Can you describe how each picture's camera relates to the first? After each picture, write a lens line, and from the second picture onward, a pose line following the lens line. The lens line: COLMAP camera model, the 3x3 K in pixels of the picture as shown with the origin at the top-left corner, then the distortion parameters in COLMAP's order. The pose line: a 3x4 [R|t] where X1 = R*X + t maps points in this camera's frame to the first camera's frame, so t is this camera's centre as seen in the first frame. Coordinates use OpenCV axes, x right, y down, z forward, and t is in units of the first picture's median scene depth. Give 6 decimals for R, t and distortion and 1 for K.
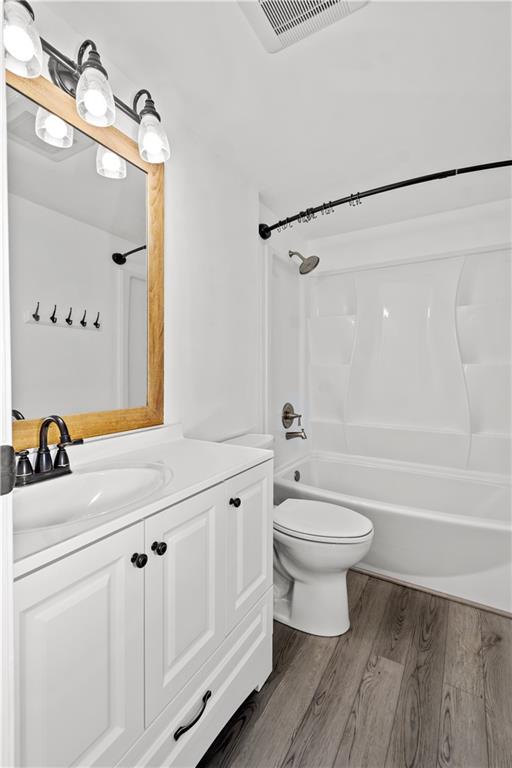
lens RADIAL K [[334.8, 0, 266.1], [0, 334.8, 369.1], [0, 0, 1]] dist [0.004484, -0.002490]
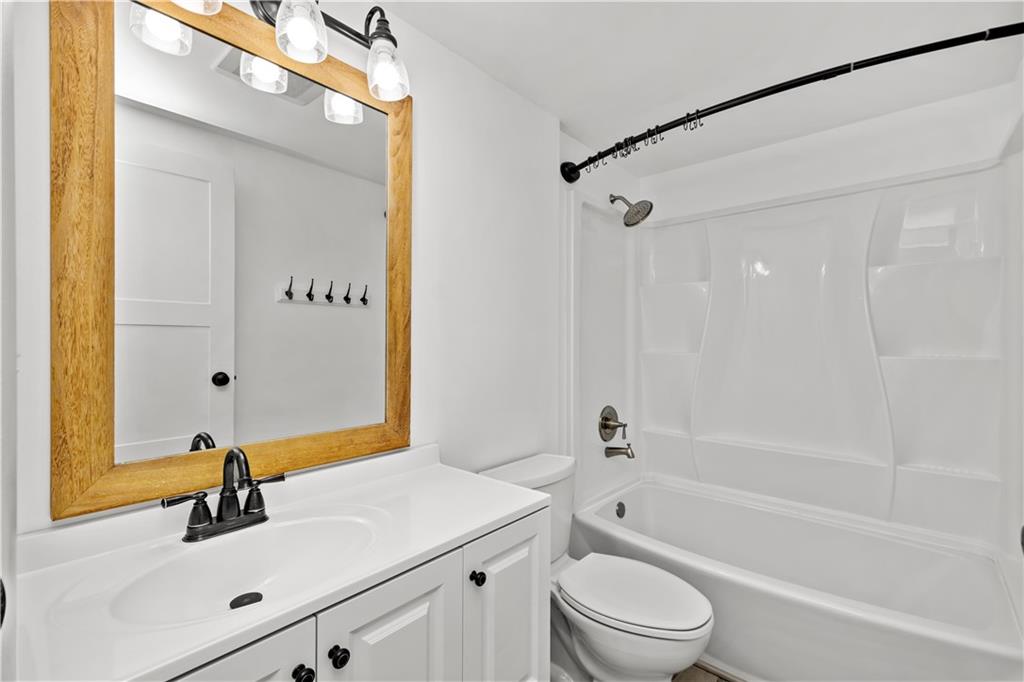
lens RADIAL K [[446.4, 0, 513.8], [0, 446.4, 342.7], [0, 0, 1]] dist [0.004484, -0.002490]
pose [[0.984493, 0.001596, -0.175415, 0.088567], [-0.004608, 0.999849, -0.016767, -0.046768], [0.175361, 0.017316, 0.984352, 0.058140]]
